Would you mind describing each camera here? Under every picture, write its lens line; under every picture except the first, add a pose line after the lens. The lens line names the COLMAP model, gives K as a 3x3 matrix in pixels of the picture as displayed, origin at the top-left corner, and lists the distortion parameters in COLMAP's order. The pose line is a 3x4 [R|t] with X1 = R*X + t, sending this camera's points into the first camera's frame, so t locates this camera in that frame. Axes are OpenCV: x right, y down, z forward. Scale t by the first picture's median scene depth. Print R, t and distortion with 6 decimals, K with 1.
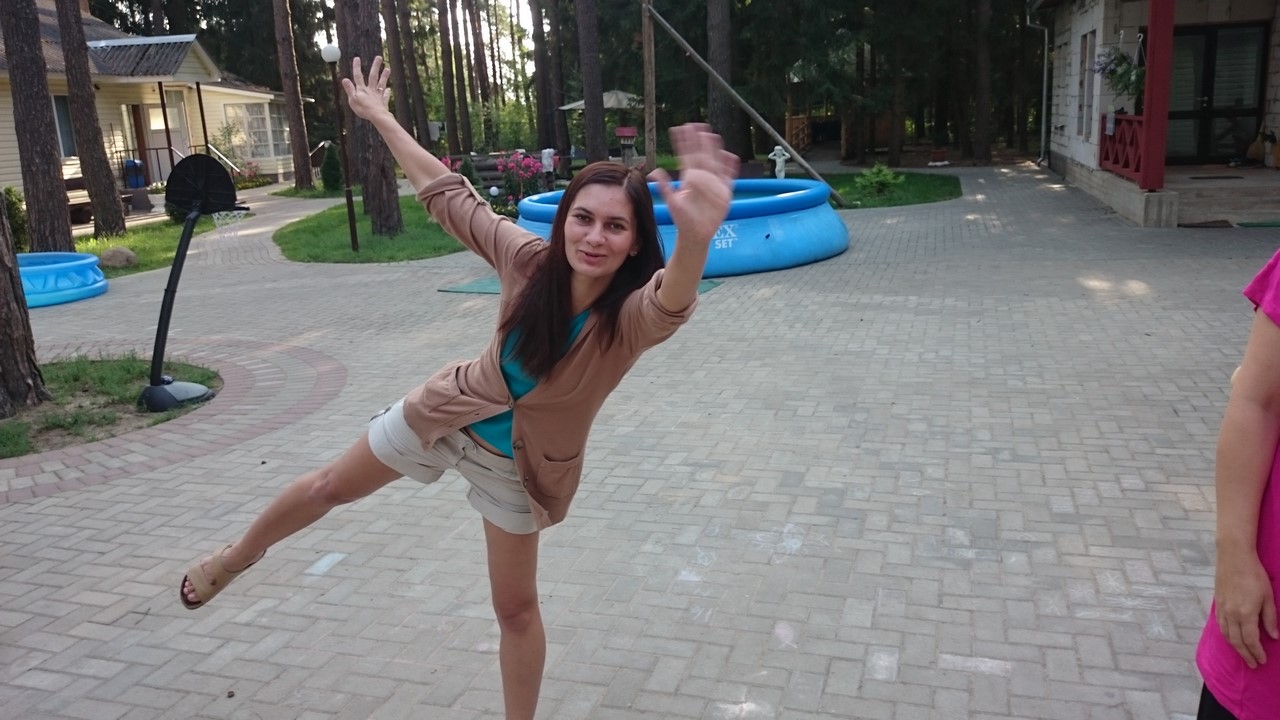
lens RADIAL K [[1017.2, 0, 628.6], [0, 1017.2, 365.3], [0, 0, 1]] dist [0.086484, -0.132209]
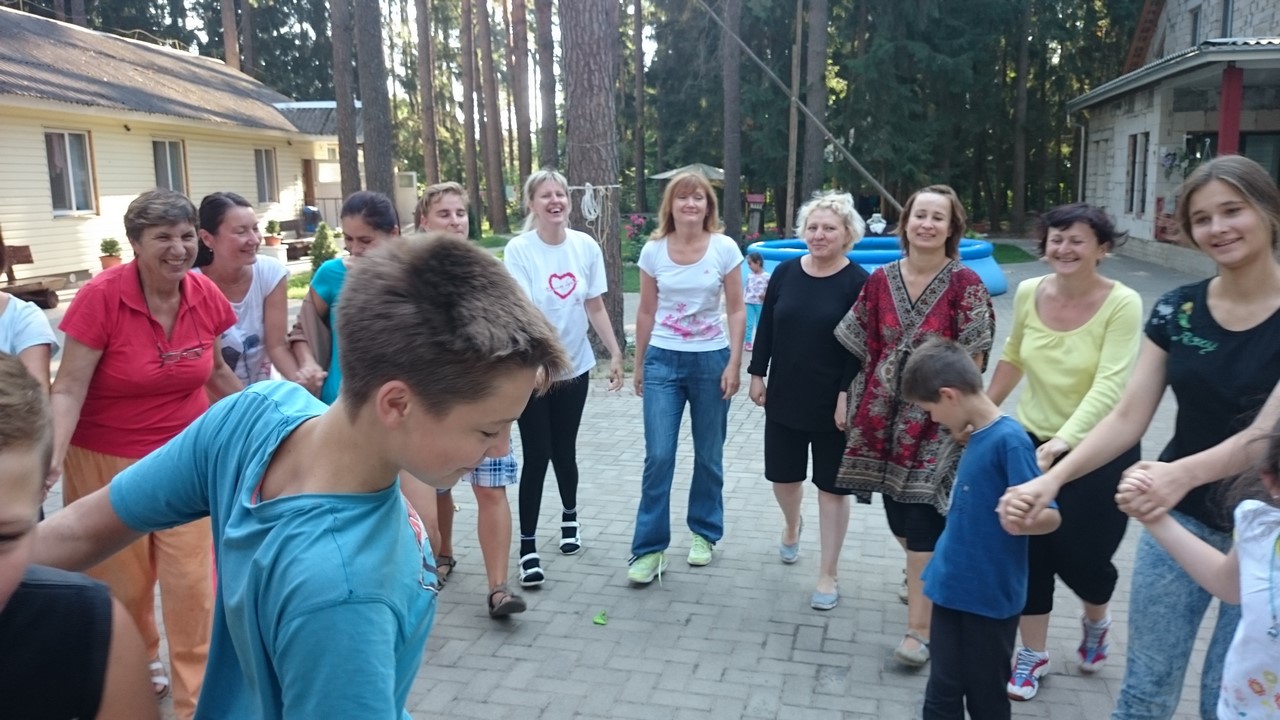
lens RADIAL K [[1017.2, 0, 640.4], [0, 1017.2, 399.6], [0, 0, 1]] dist [0.086484, -0.132209]
pose [[0.997461, 0.023500, 0.067226, -0.242248], [-0.021288, 0.999214, -0.033435, 0.059108], [-0.067958, 0.031919, 0.997177, -0.211749]]
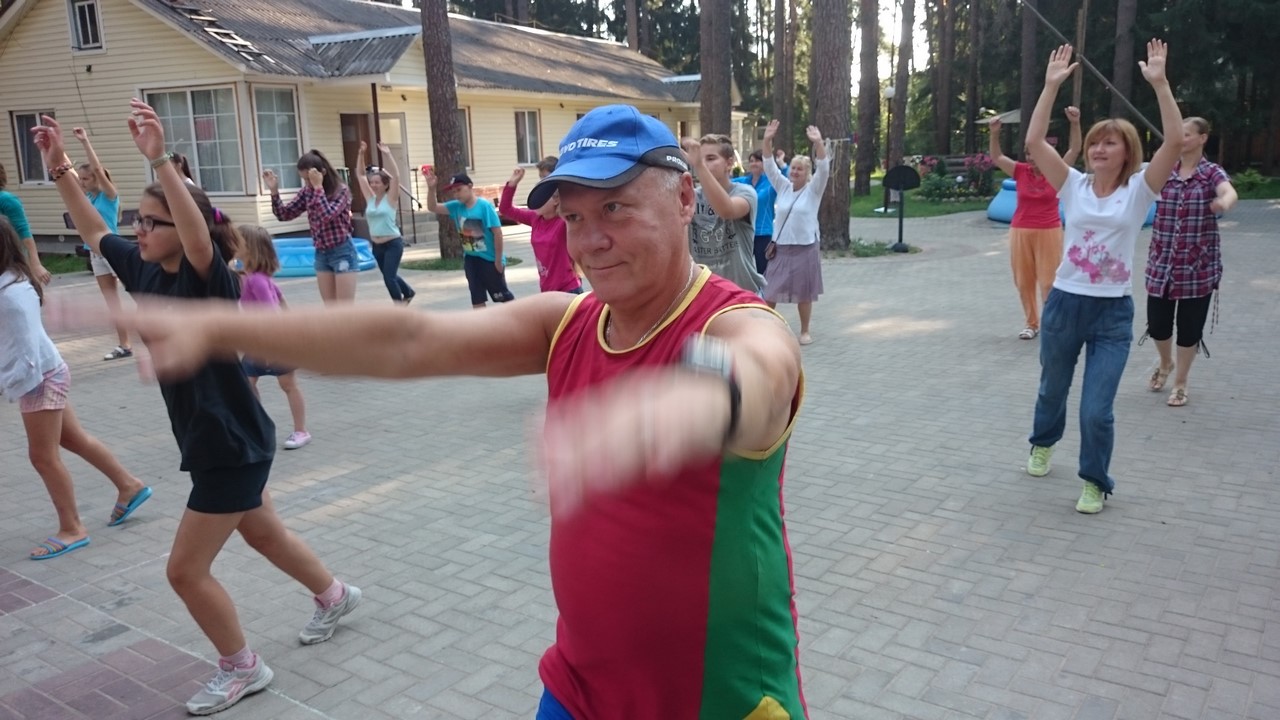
lens RADIAL K [[1017.2, 0, 632.4], [0, 1017.2, 373.3], [0, 0, 1]] dist [0.086484, -0.132209]
pose [[0.953927, 0.082560, -0.288457, -0.125040], [-0.083219, 0.996481, 0.009998, 0.132305], [0.288268, 0.014467, 0.957441, -0.558191]]
